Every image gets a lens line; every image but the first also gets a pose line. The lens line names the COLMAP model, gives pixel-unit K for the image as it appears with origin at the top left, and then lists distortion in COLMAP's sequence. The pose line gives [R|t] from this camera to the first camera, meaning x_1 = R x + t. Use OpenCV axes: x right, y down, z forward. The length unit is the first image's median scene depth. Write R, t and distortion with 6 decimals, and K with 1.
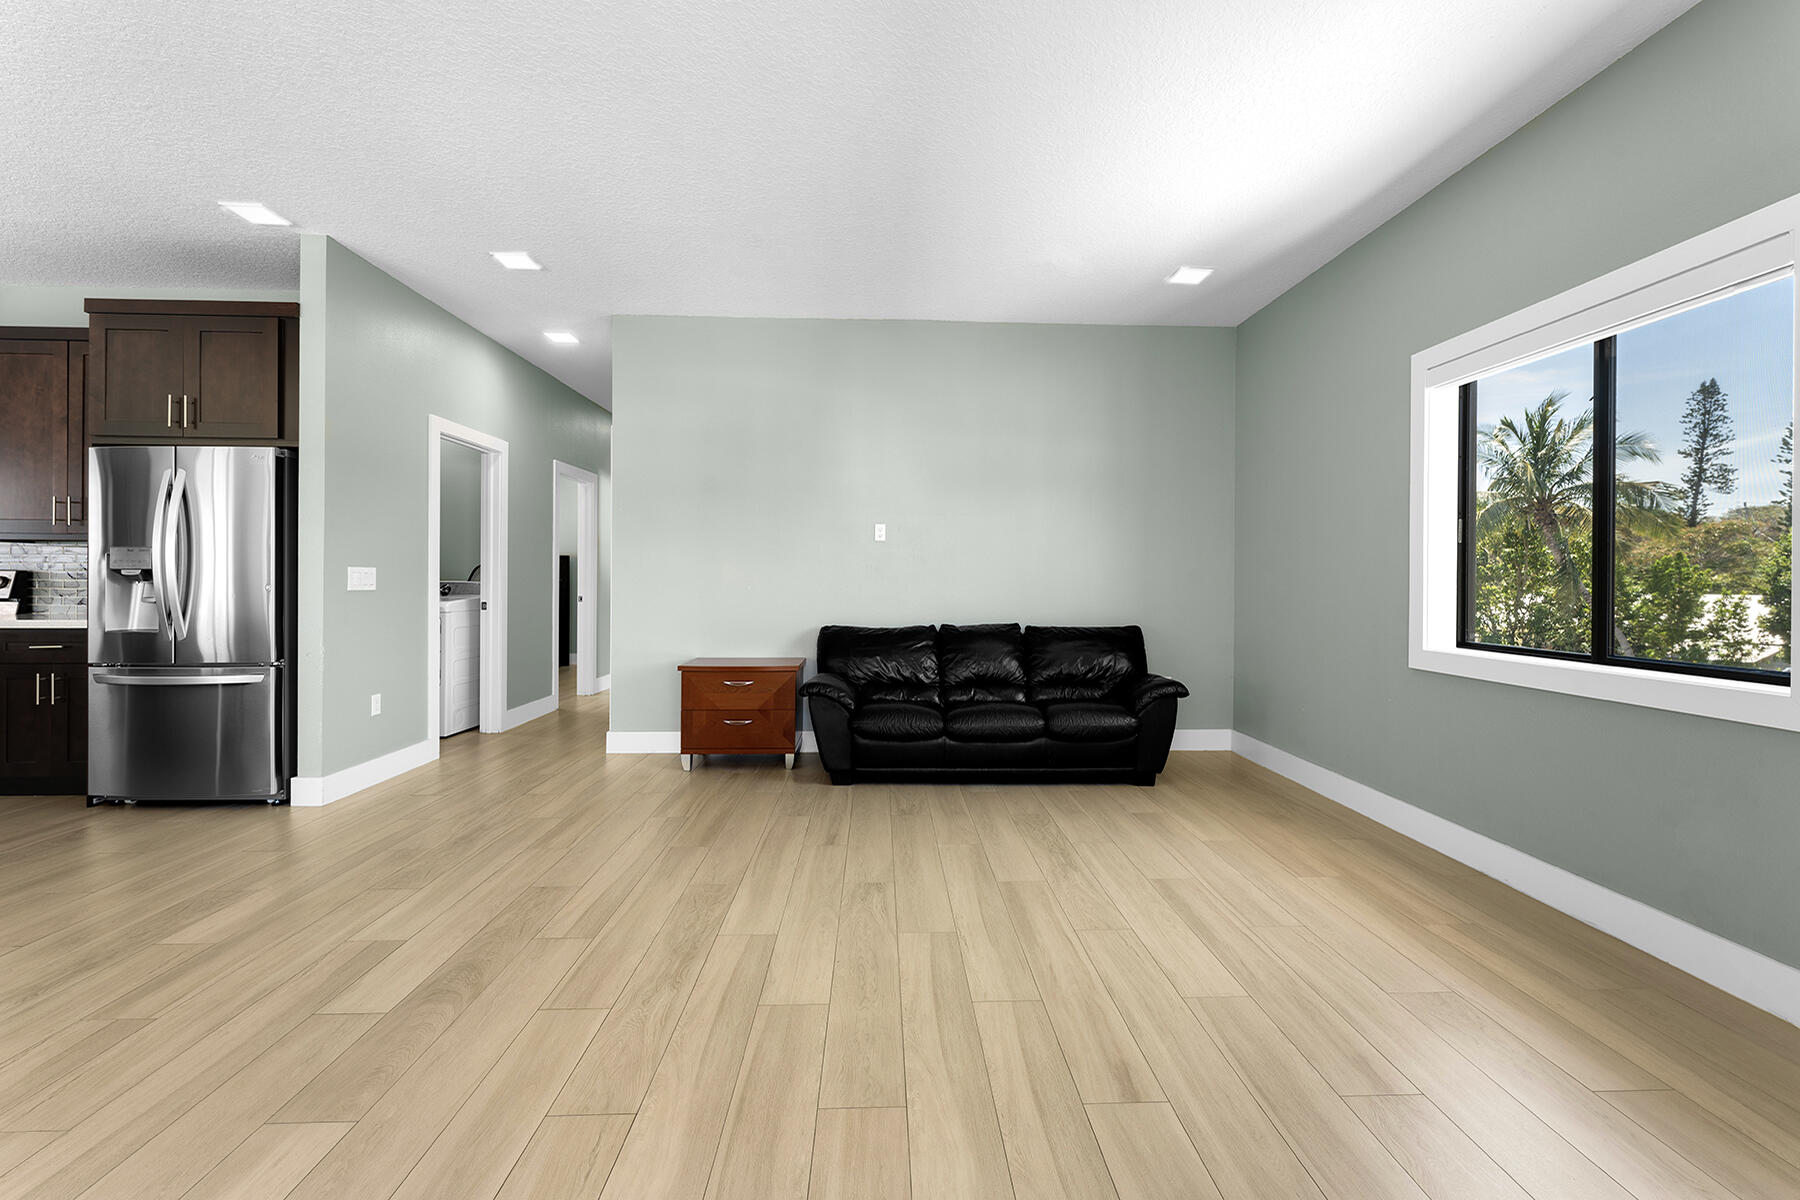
lens RADIAL K [[749.7, 0, 906.3], [0, 749.7, 595.8], [0, 0, 1]] dist [-0.000792, 0.000017]
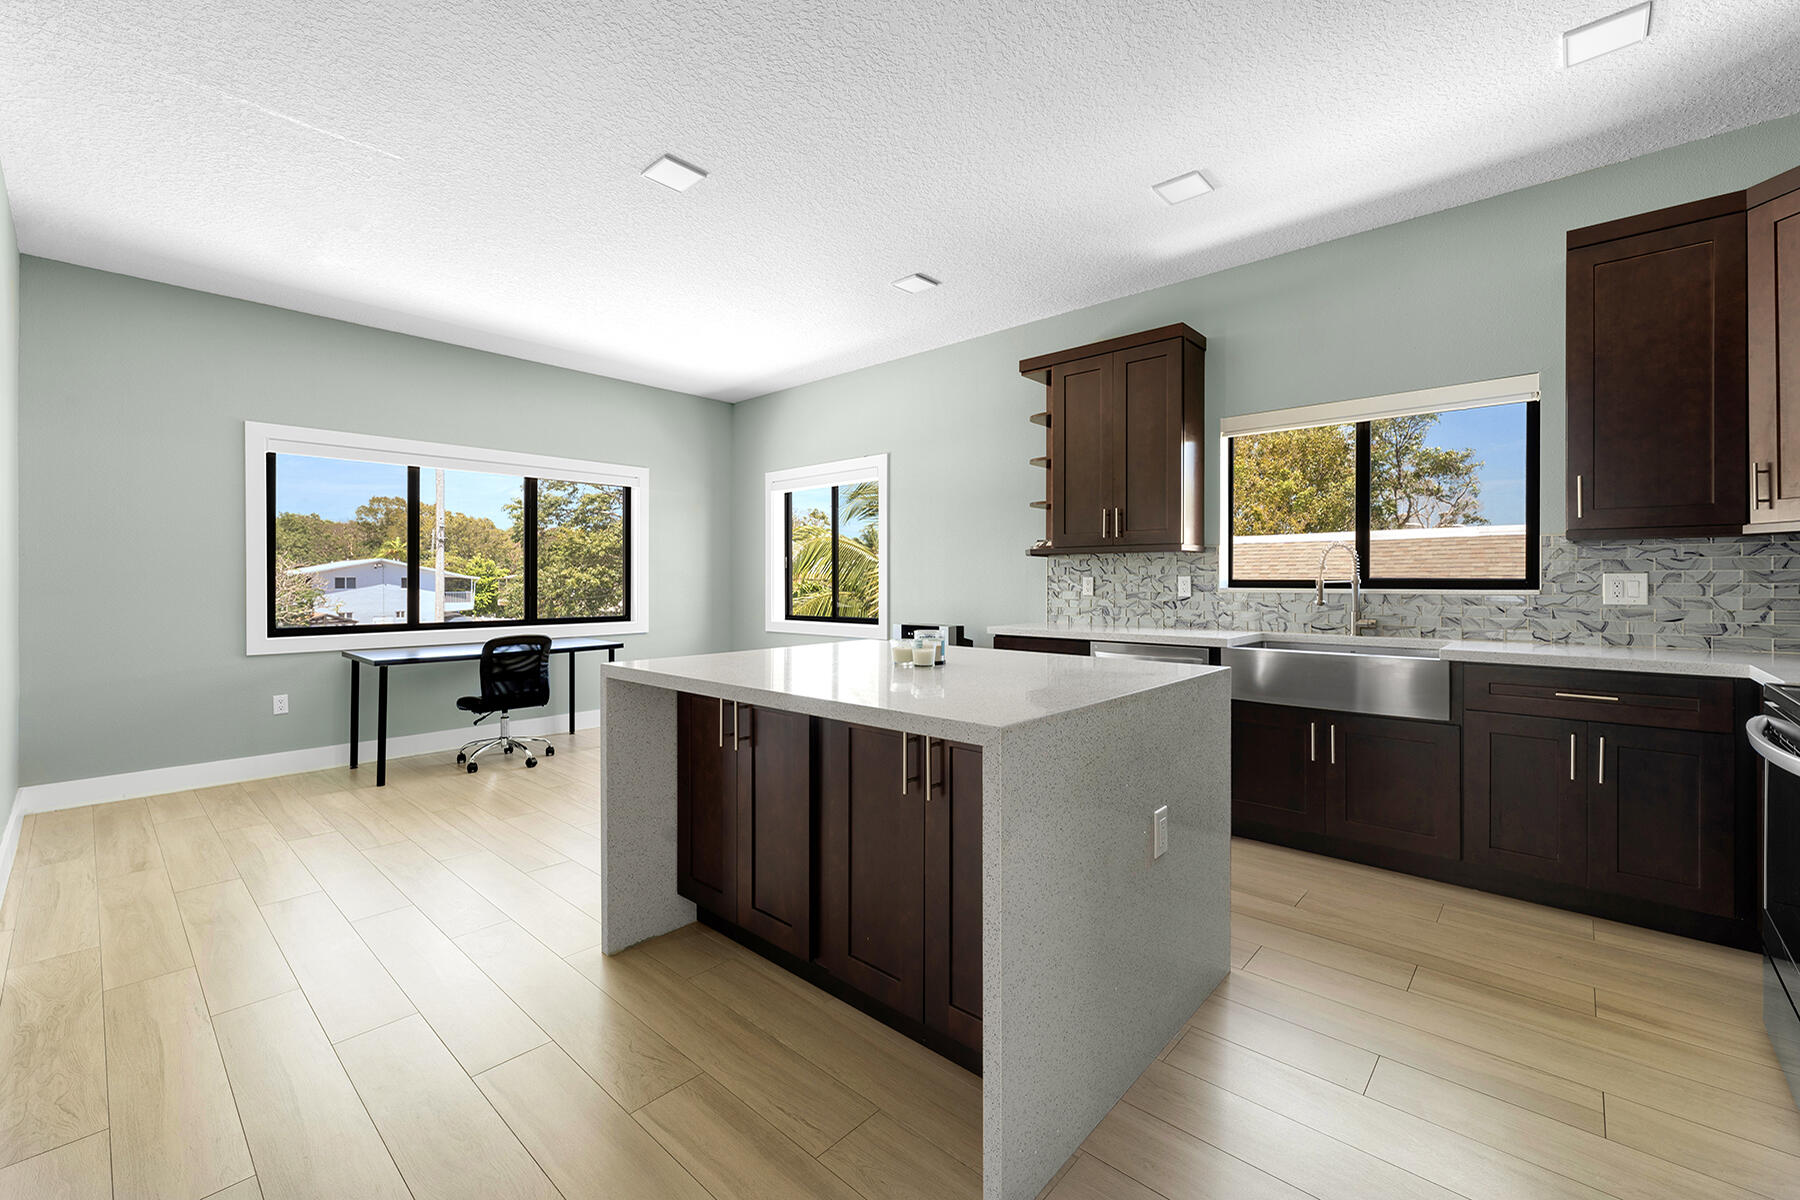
lens RADIAL K [[749.7, 0, 902.0], [0, 749.7, 583.3], [0, 0, 1]] dist [-0.000792, 0.000017]
pose [[0.704177, -0.015984, 0.709844, -0.516567], [0.012792, 0.999870, 0.009825, -0.045718], [-0.709909, 0.002162, 0.704290, -0.699236]]
